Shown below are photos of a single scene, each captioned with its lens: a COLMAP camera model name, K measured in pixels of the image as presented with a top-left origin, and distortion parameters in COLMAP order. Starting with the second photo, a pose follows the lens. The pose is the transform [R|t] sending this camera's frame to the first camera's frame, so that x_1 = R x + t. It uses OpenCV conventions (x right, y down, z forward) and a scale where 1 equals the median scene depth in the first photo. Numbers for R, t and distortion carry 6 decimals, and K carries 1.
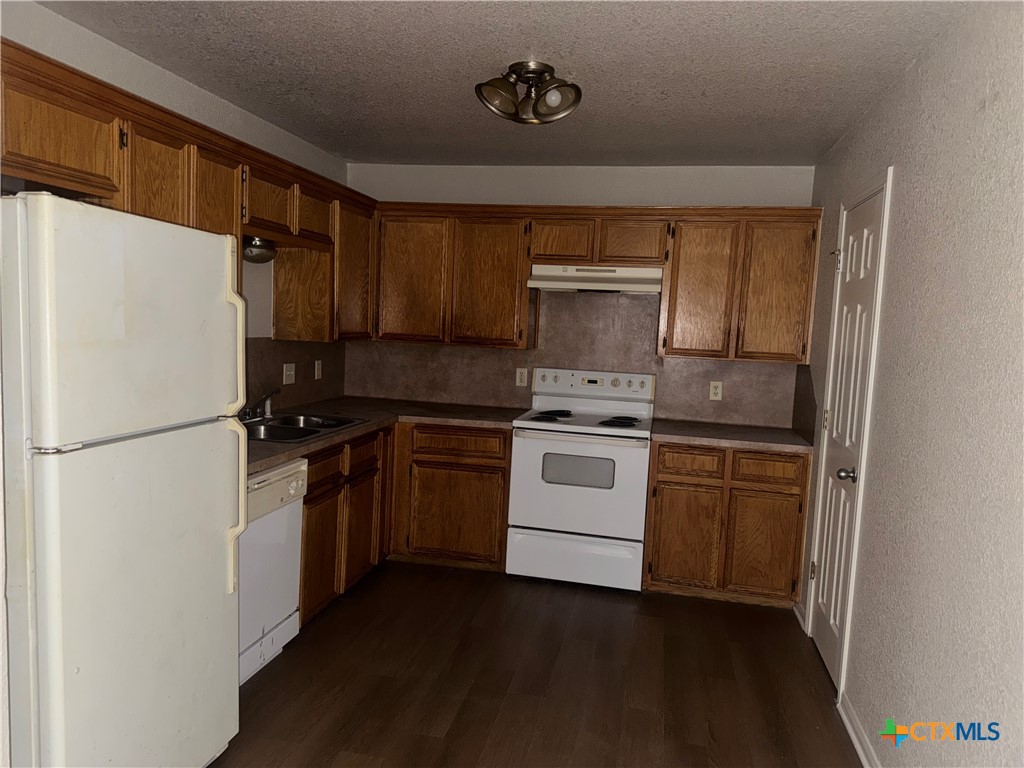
lens RADIAL K [[720.0, 0, 516.9], [0, 720.0, 387.9], [0, 0, 1]] dist [0.123710, -0.192515]
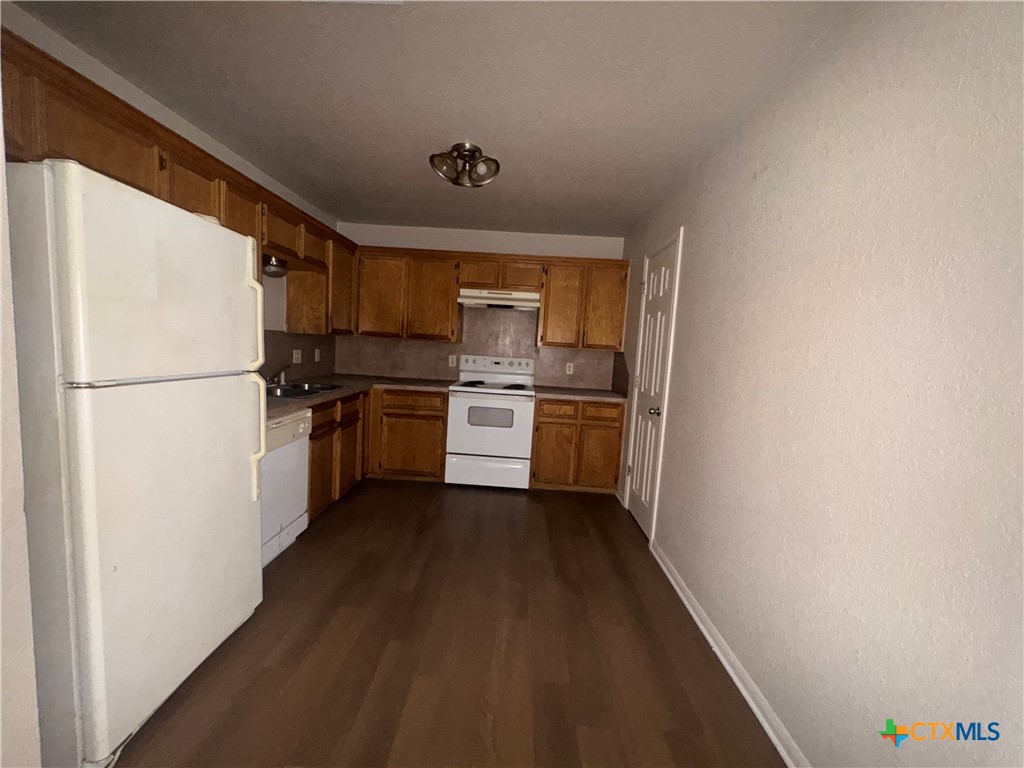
lens RADIAL K [[411.7, 0, 510.8], [0, 411.7, 383.5], [0, 0, 1]] dist [-0.002096, 0.000012]
pose [[0.984504, -0.006602, 0.175241, -0.030906], [0.005158, 0.999949, 0.008692, 0.032832], [-0.175289, -0.007654, 0.984487, 0.093825]]
